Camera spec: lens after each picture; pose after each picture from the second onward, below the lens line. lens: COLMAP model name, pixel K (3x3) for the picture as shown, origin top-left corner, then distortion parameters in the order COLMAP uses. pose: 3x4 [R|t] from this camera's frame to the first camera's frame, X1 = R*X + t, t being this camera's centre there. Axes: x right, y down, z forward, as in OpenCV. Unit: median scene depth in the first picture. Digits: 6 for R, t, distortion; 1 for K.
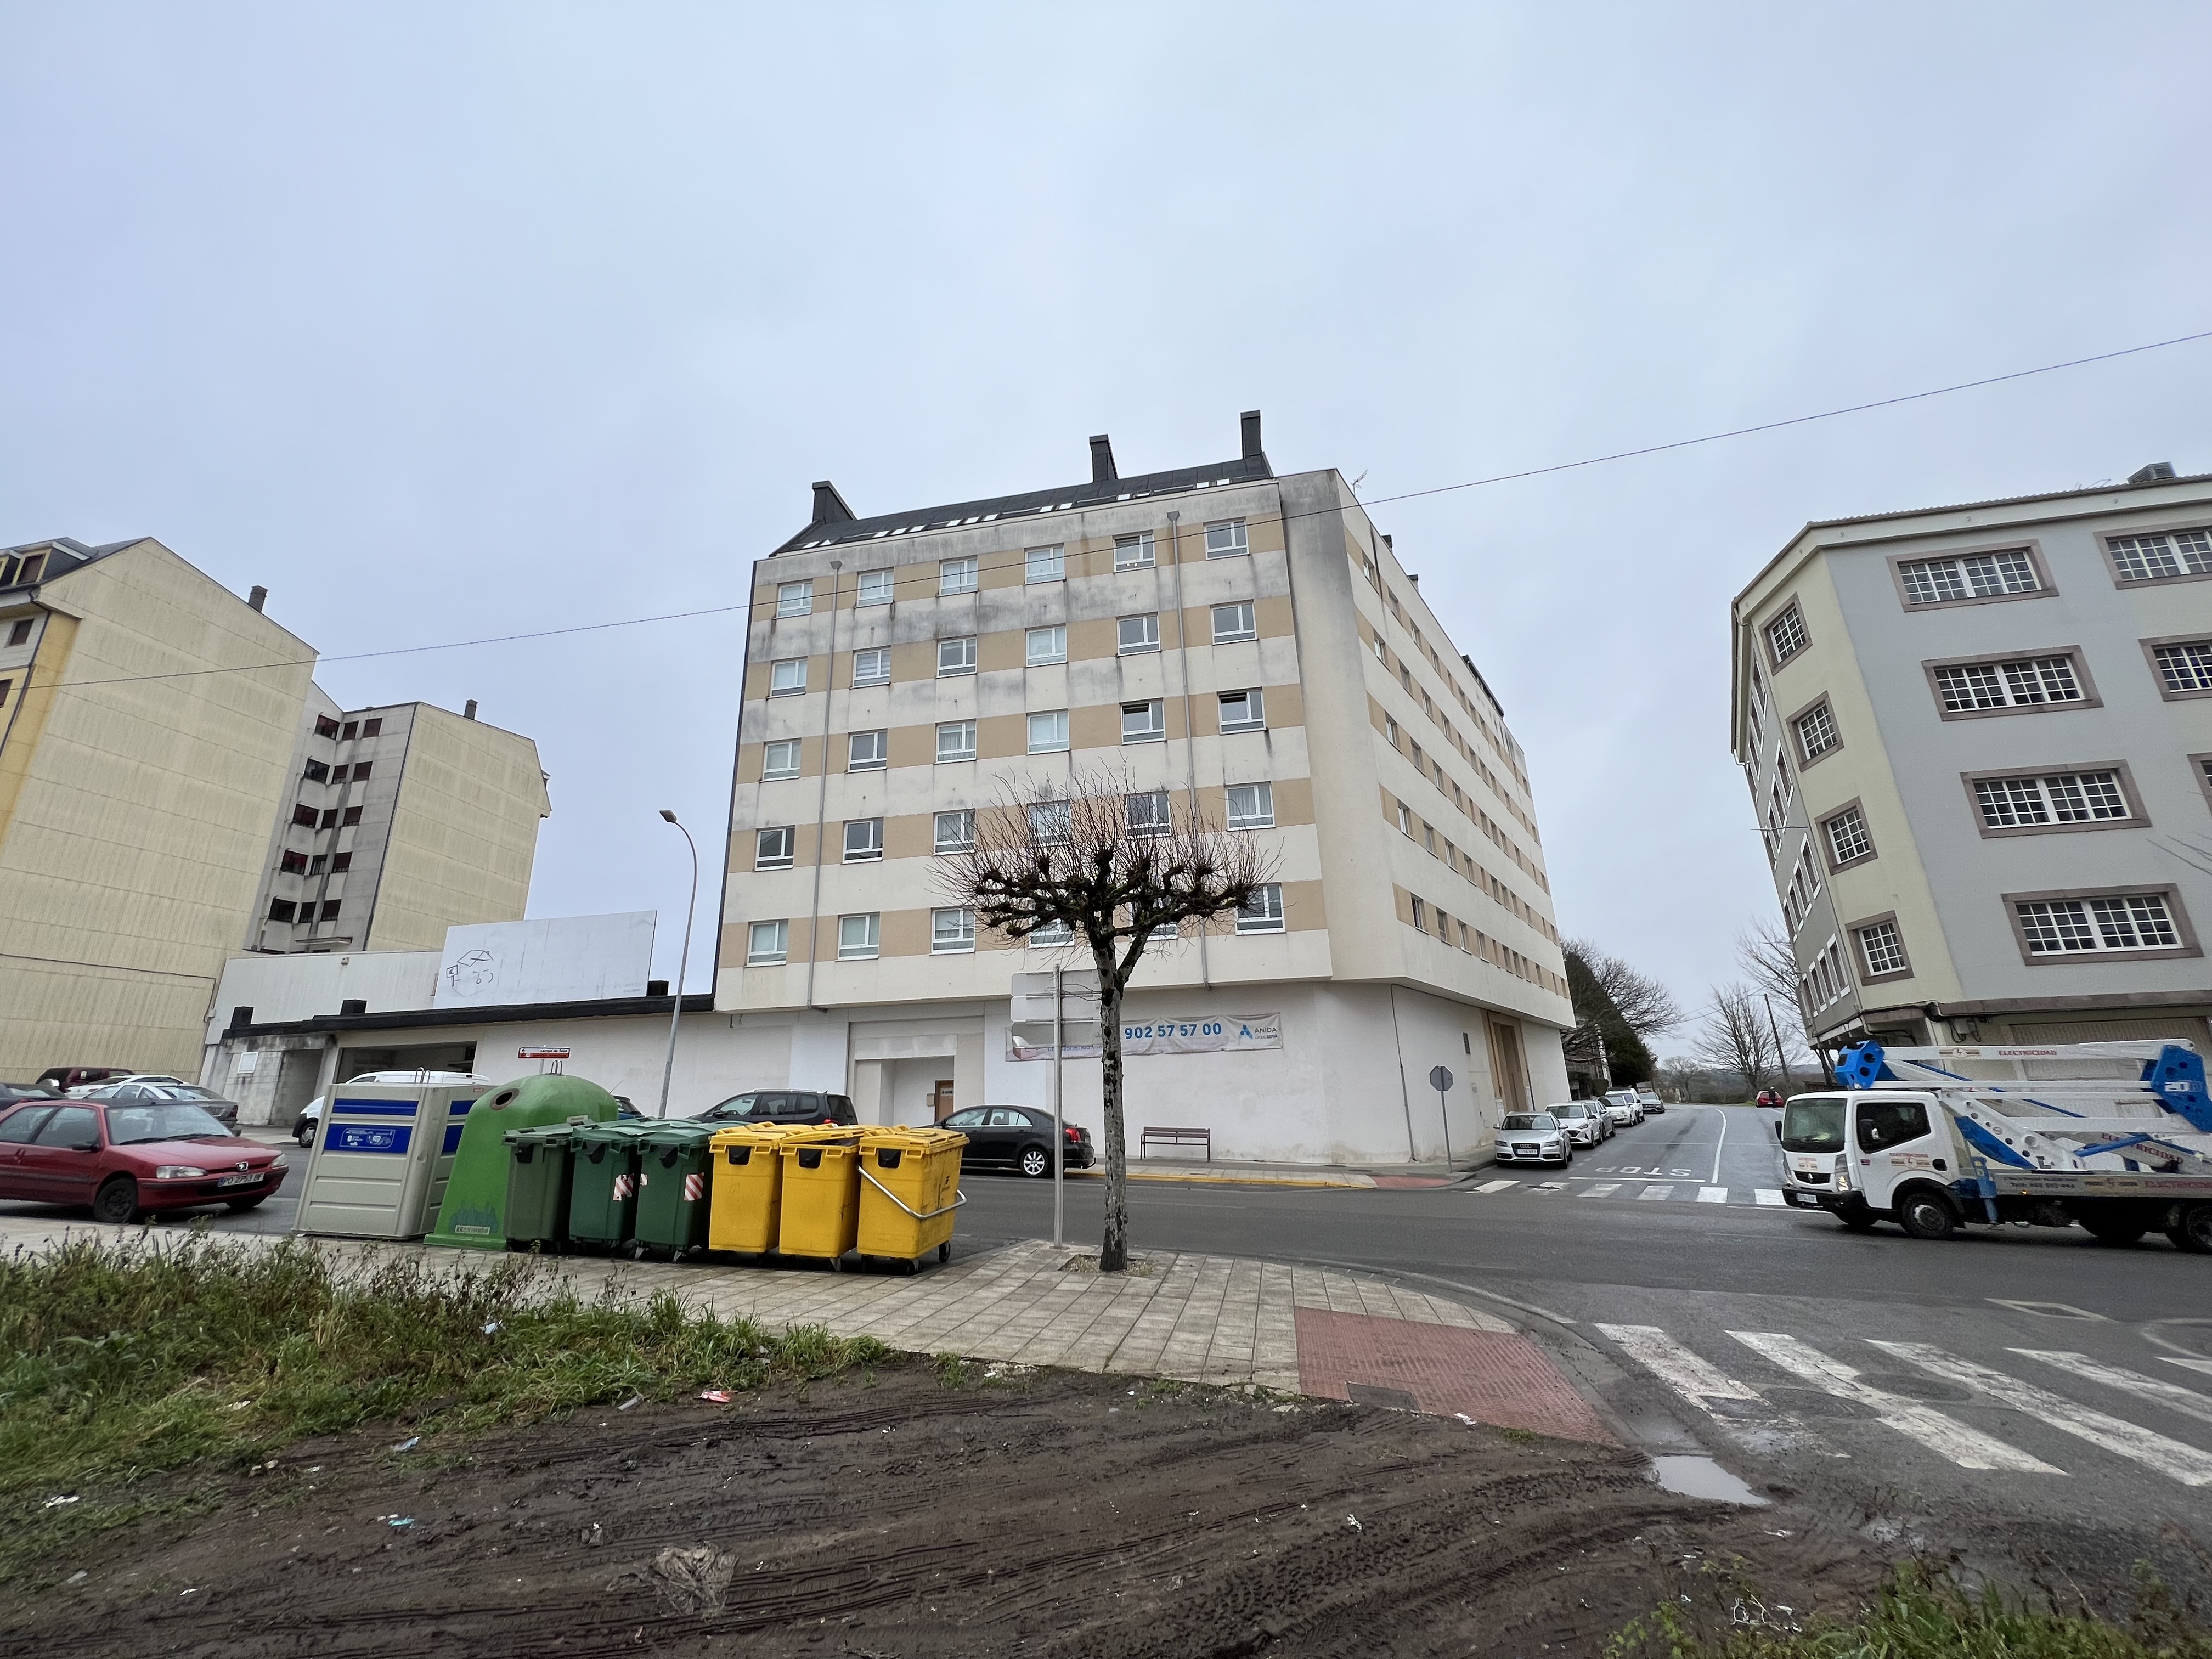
lens RADIAL K [[888.2, 0, 1103.1], [0, 888.2, 822.7], [0, 0, 1]] dist [-0.001216, -0.000112]
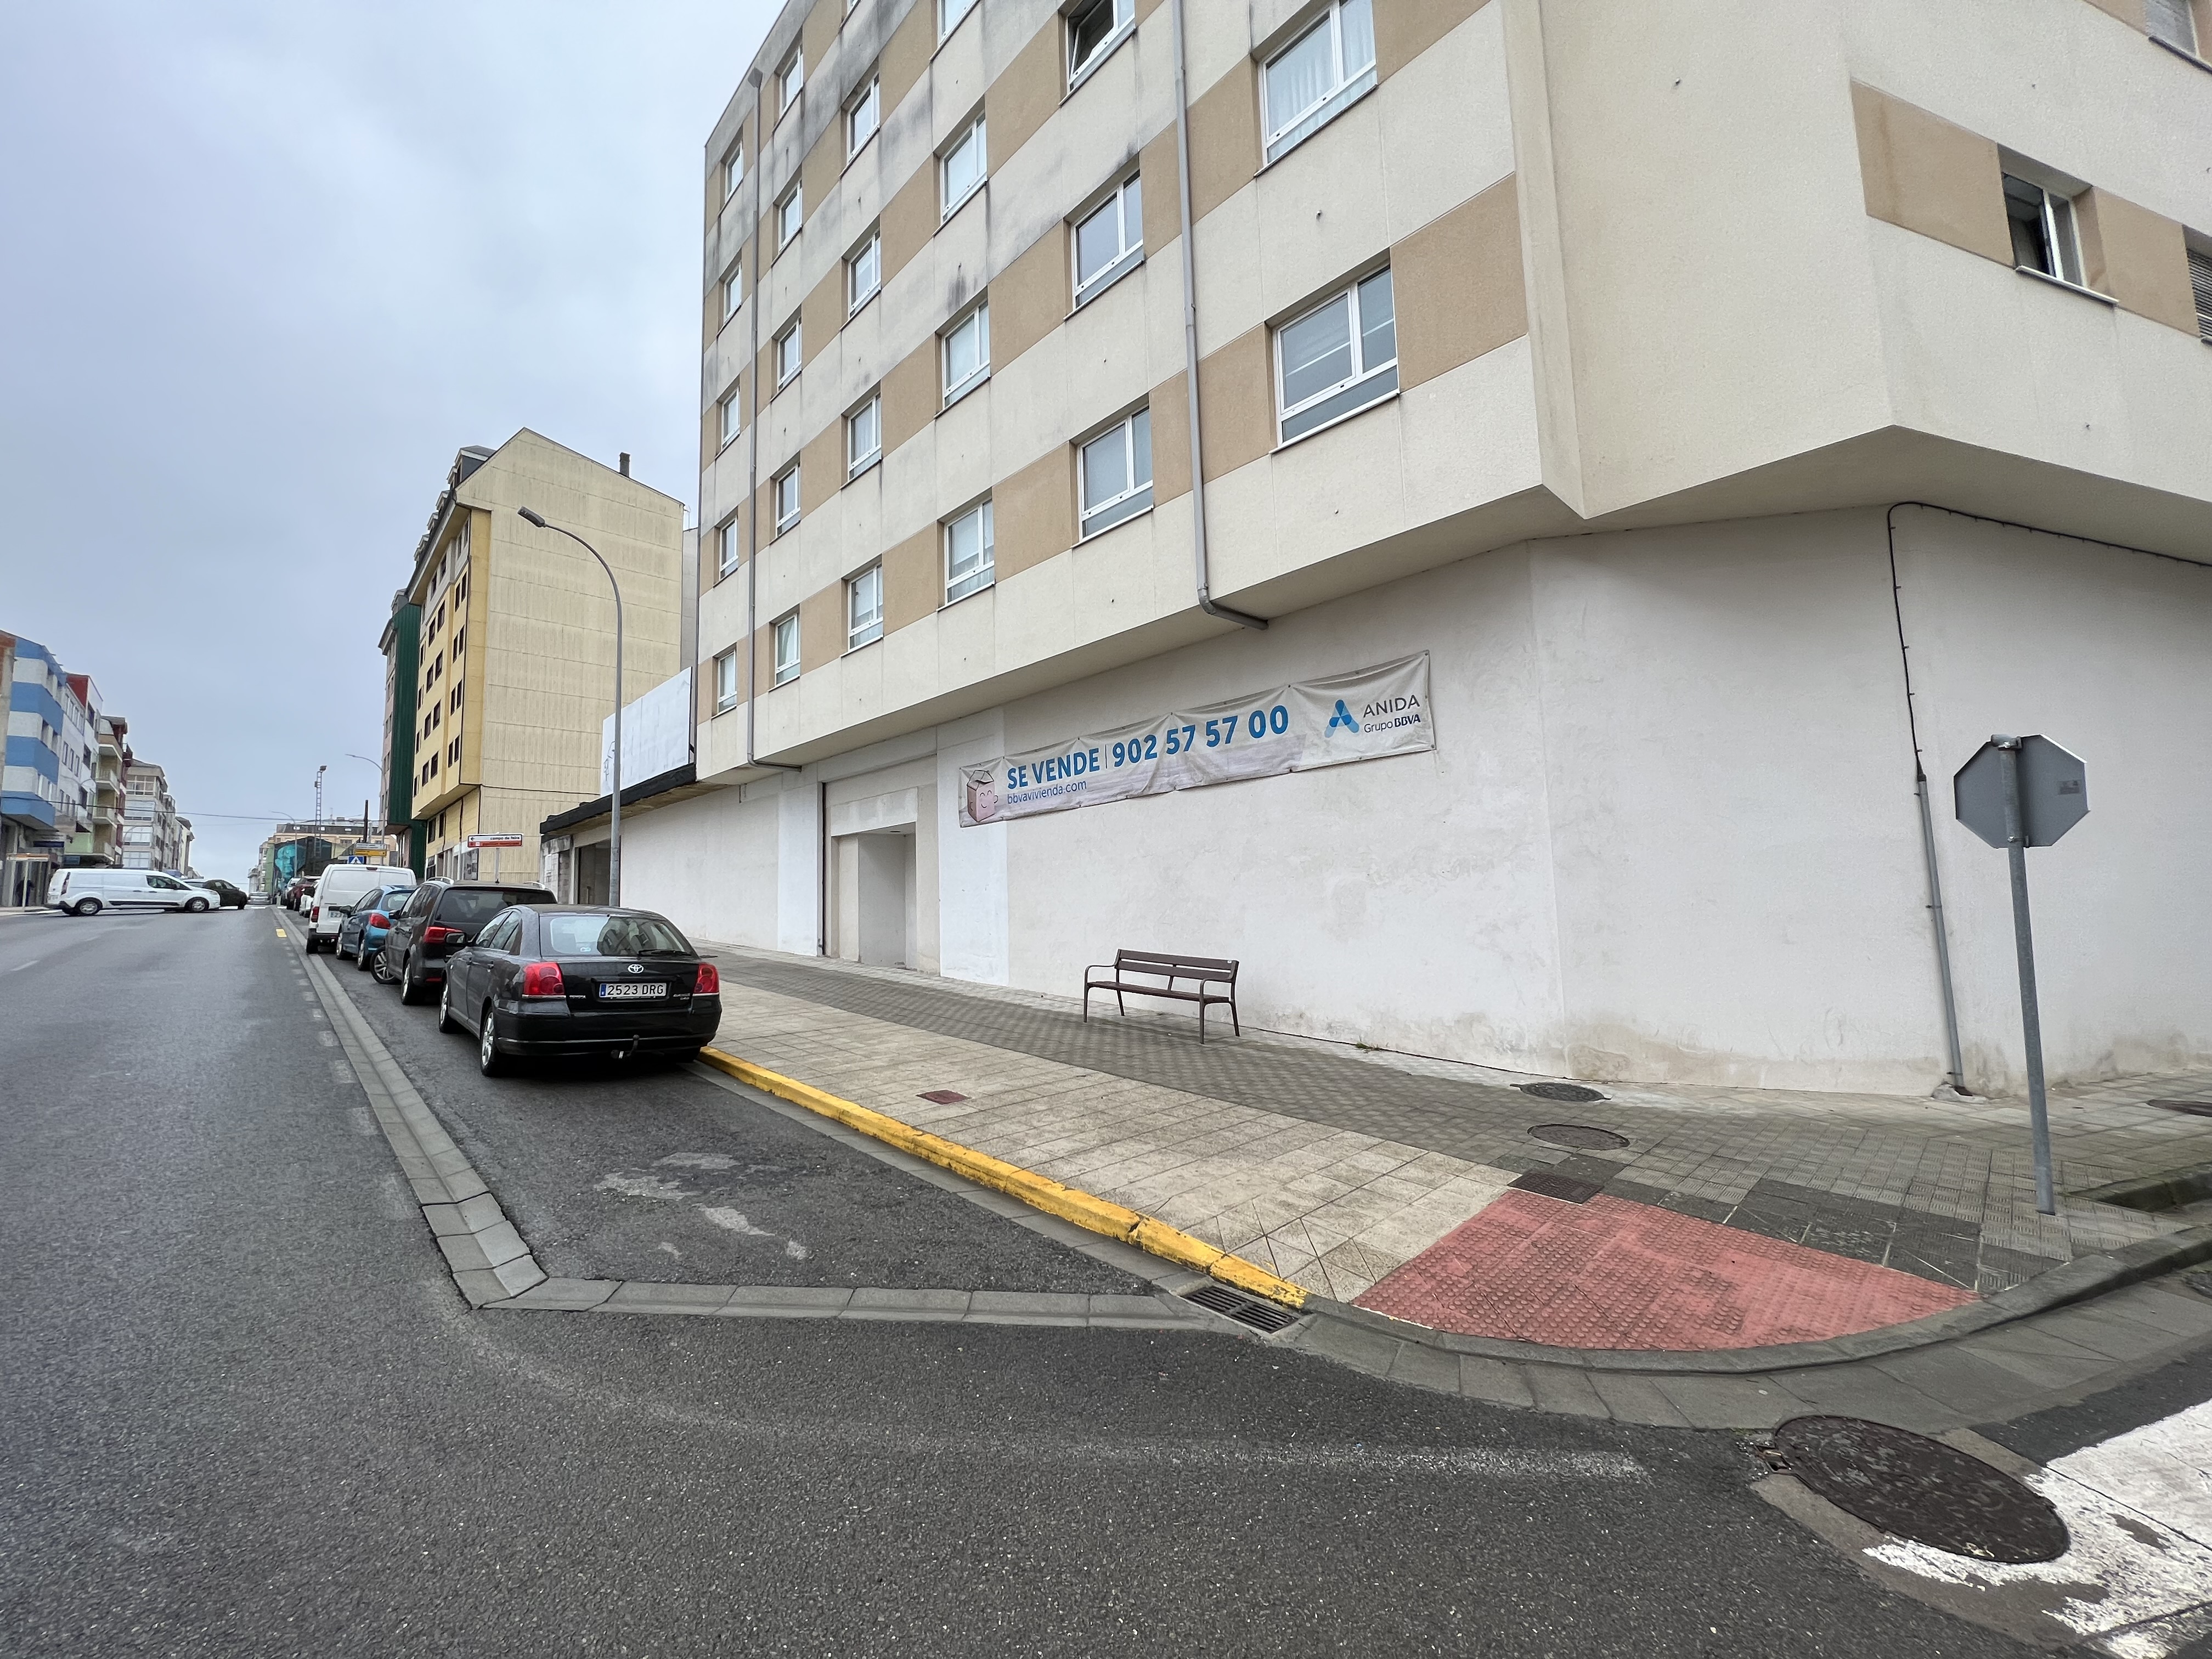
lens RADIAL K [[888.2, 0, 1103.1], [0, 888.2, 822.7], [0, 0, 1]] dist [-0.001216, -0.000112]
pose [[0.811893, -0.049514, -0.581702, 0.255827], [0.175231, 0.971122, 0.161912, 0.174149], [0.556887, -0.233388, 0.797124, 0.551363]]
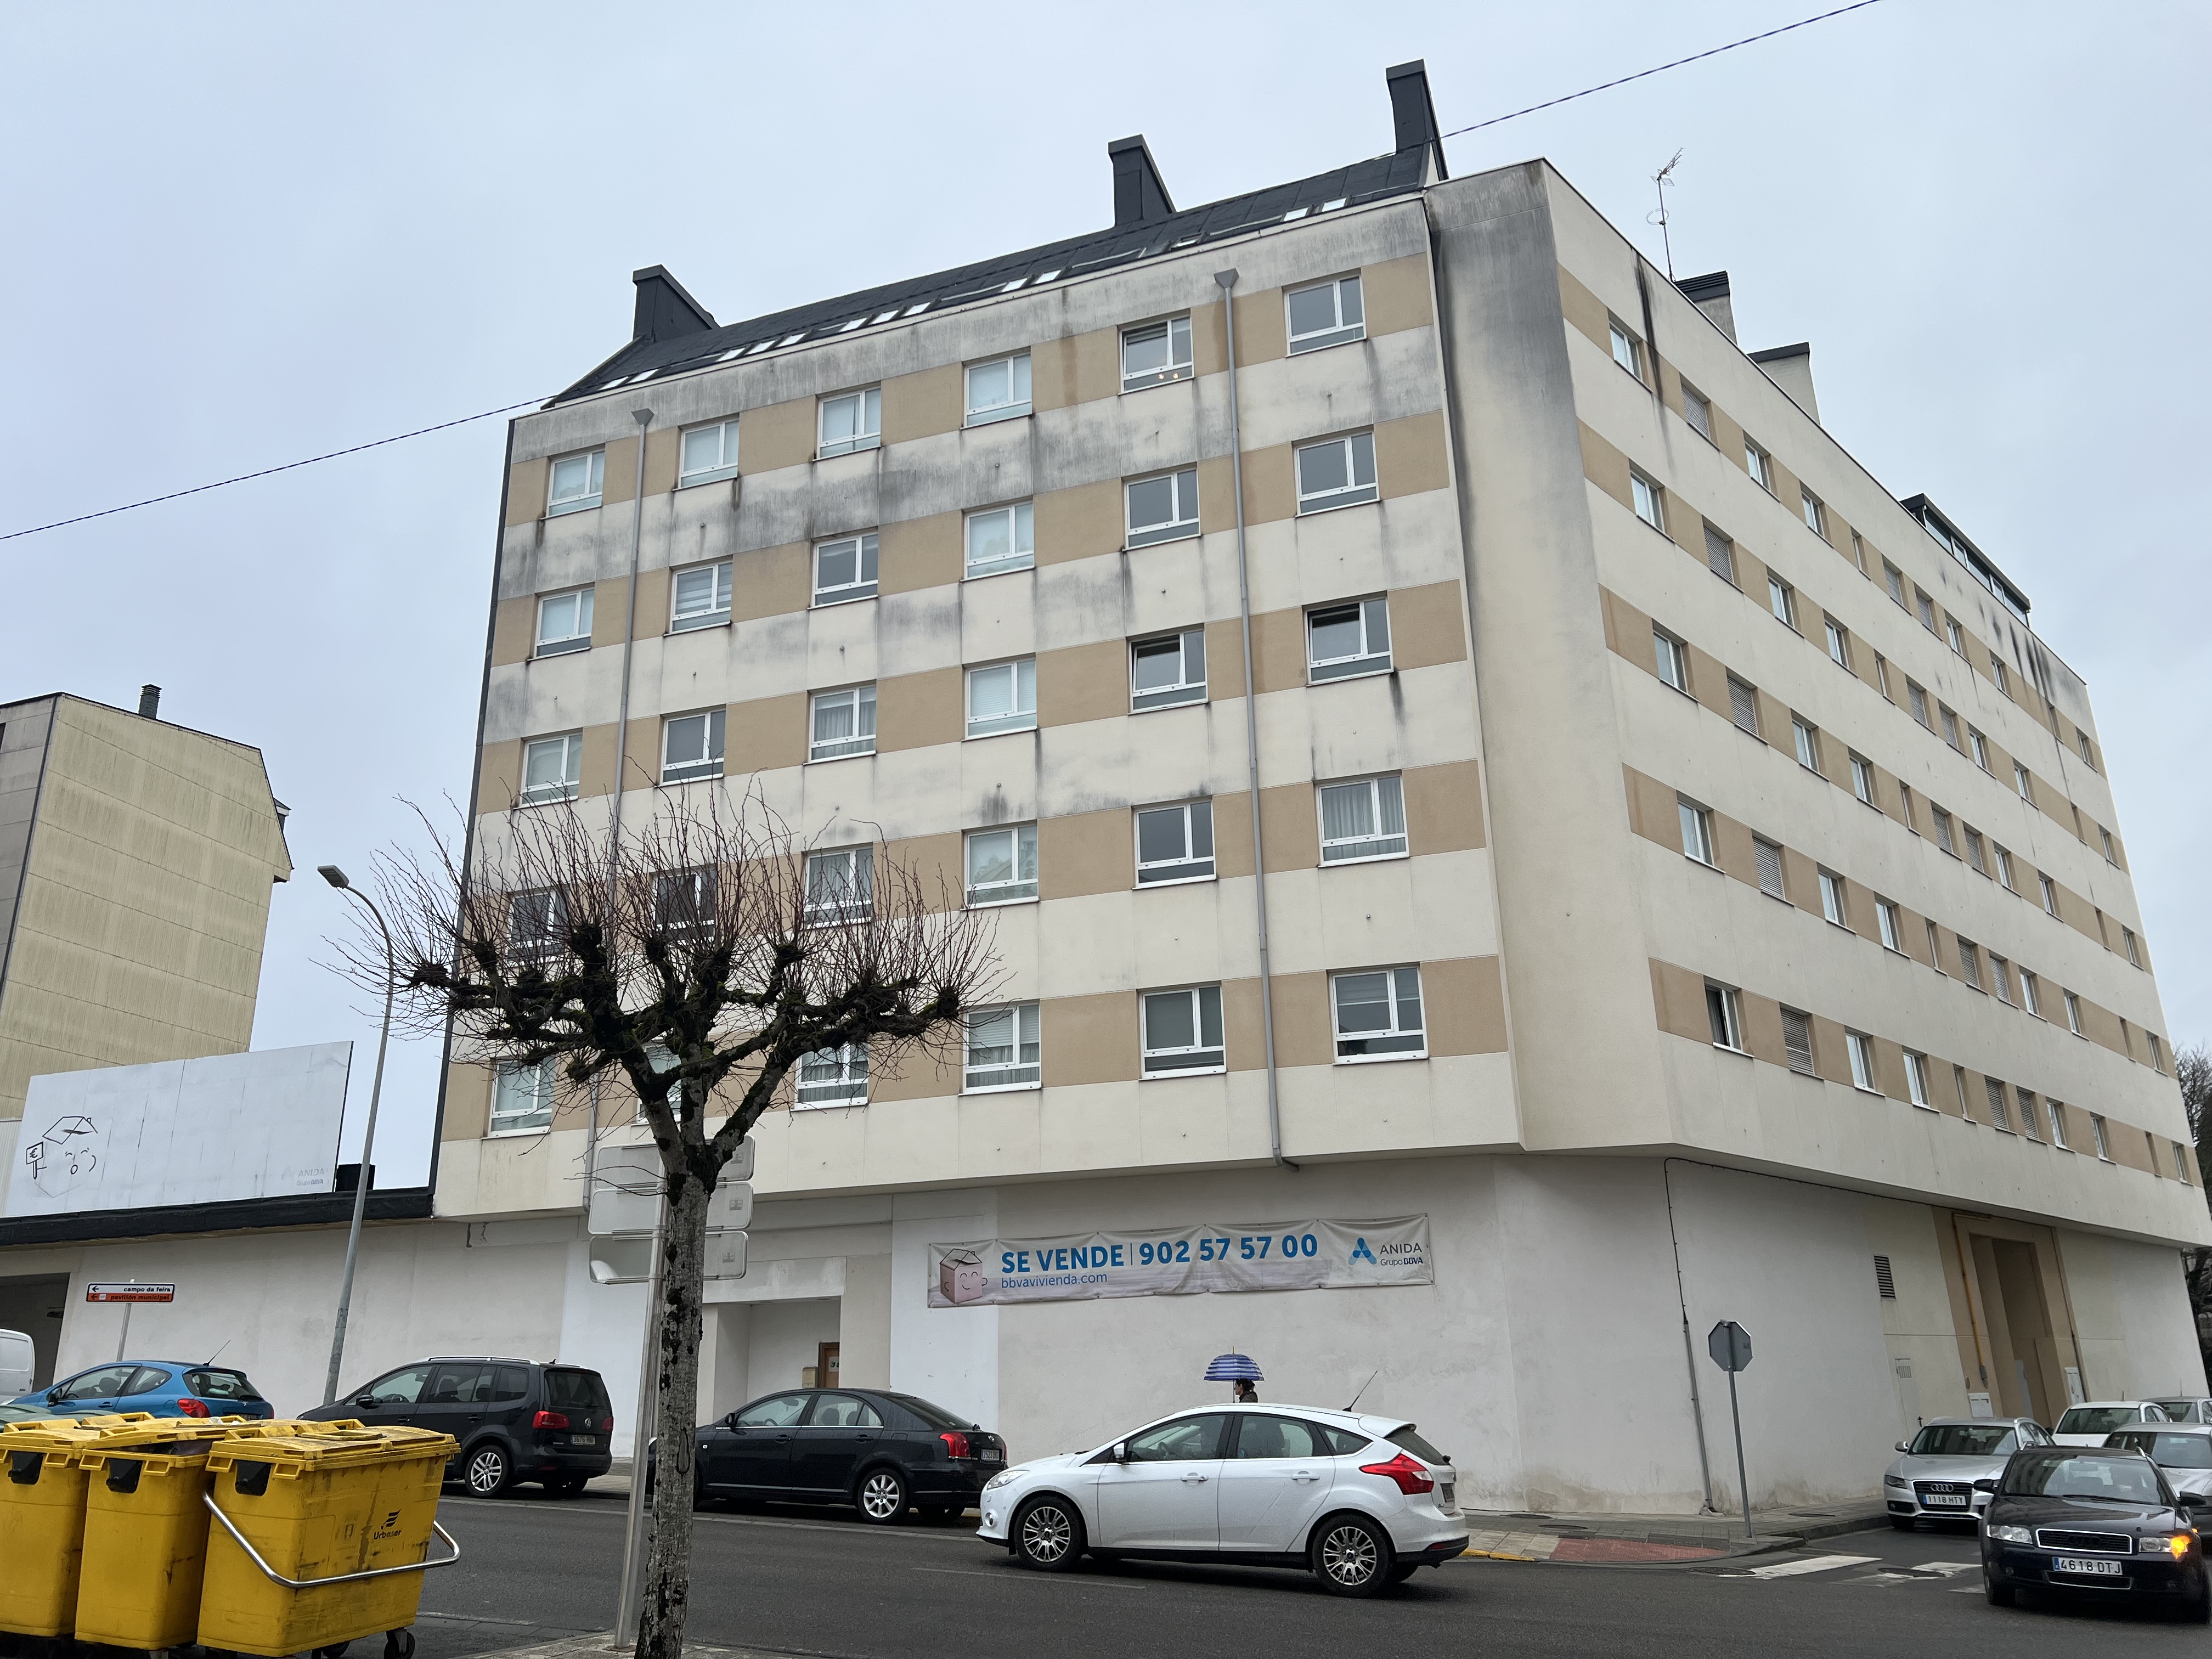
lens RADIAL K [[1660.2, 0, 1106.0], [0, 1660.2, 829.5], [0, 0, 1]] dist [0.077327, -0.099365]
pose [[0.988266, -0.038489, -0.147815, 0.144298], [0.036142, 0.999175, -0.018530, 0.000290], [0.148407, 0.012971, 0.988841, 0.001548]]
